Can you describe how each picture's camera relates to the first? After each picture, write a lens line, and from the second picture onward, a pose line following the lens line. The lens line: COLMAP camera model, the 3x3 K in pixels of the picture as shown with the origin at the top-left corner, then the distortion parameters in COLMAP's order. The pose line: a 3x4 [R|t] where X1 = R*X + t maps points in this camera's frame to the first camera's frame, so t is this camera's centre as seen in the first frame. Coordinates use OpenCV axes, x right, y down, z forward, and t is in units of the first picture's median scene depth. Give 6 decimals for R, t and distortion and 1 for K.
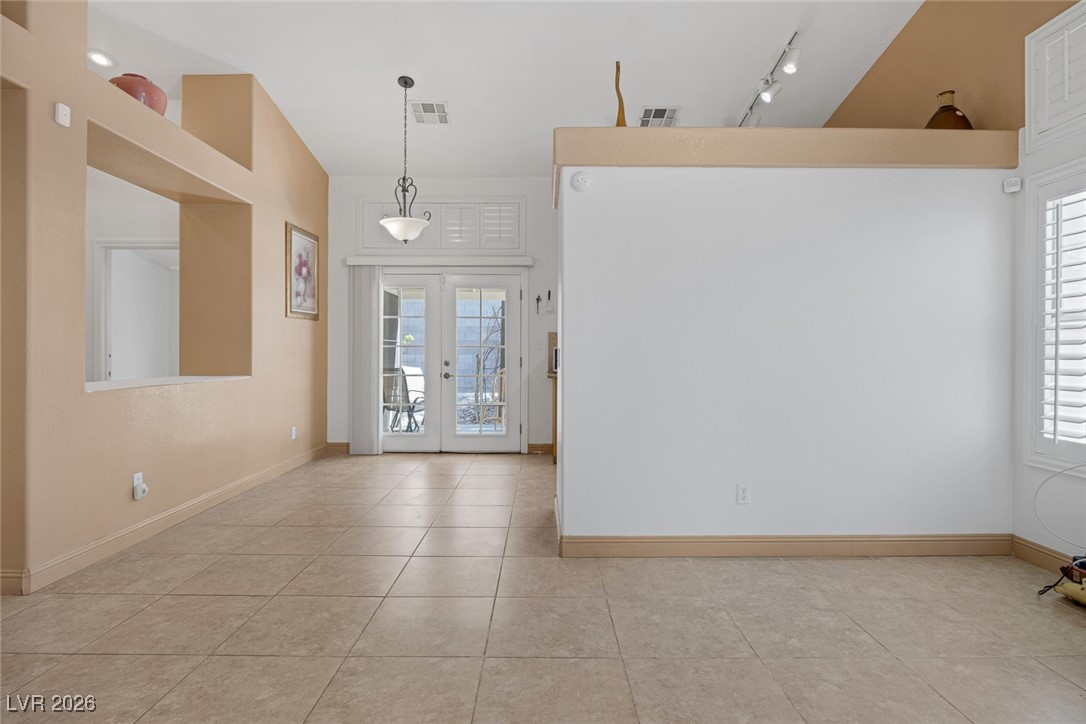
lens RADIAL K [[556.6, 0, 541.5], [0, 556.6, 354.8], [0, 0, 1]] dist [-0.005074, -0.001842]
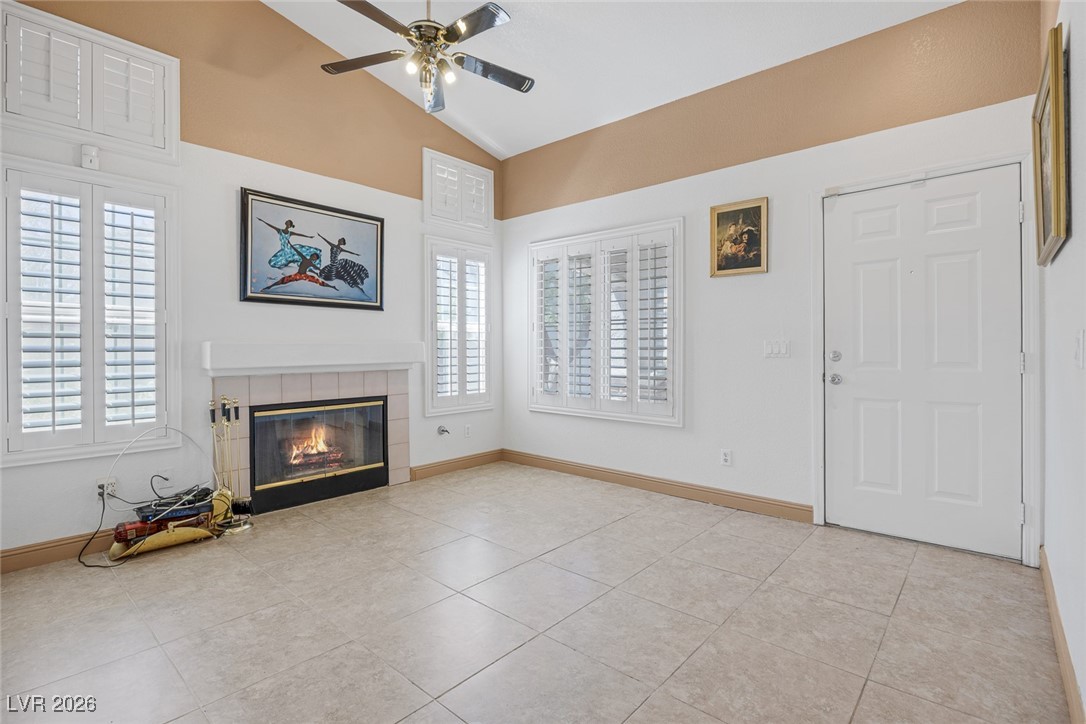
lens RADIAL K [[514.6, 0, 547.4], [0, 514.6, 353.0], [0, 0, 1]] dist [-0.008709, -0.000100]
pose [[-0.751696, -0.008476, 0.659456, -0.226921], [-0.001220, 0.999934, 0.011462, -0.001092], [-0.659509, 0.007812, -0.751656, 0.660843]]
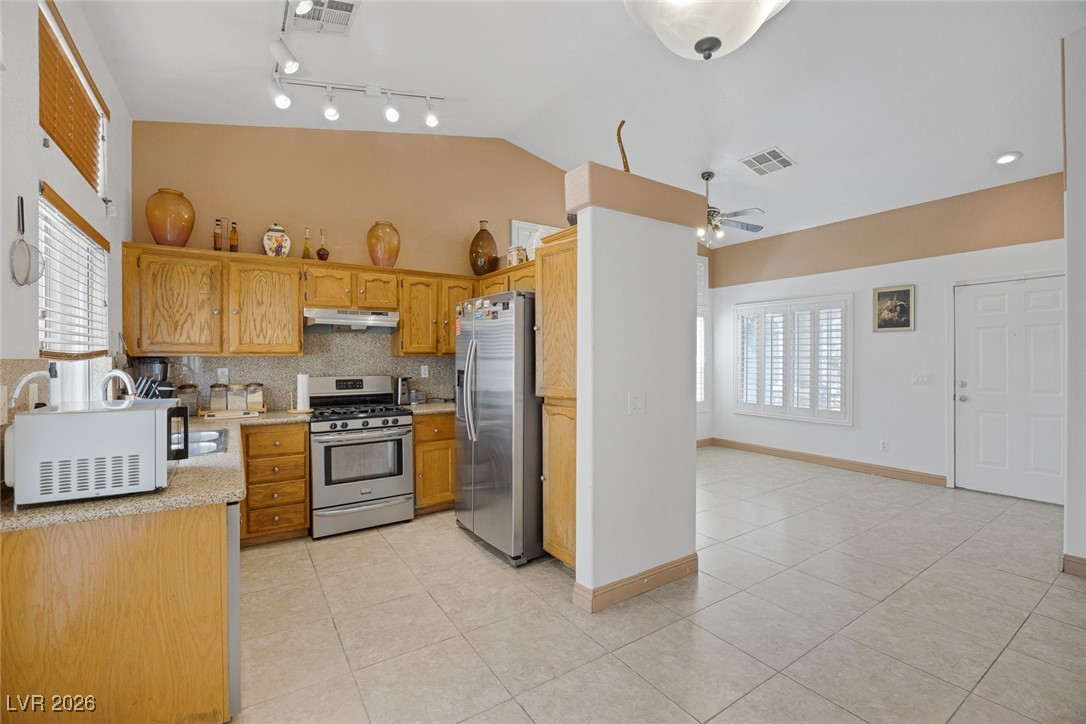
lens RADIAL K [[464.2, 0, 545.2], [0, 464.2, 360.9], [0, 0, 1]] dist [-0.019835, 0.001022]
pose [[-0.554044, -0.010780, 0.832417, -0.387663], [0.001499, 0.999902, 0.013947, -0.055858], [-0.832486, 0.008975, -0.553974, 1.198045]]
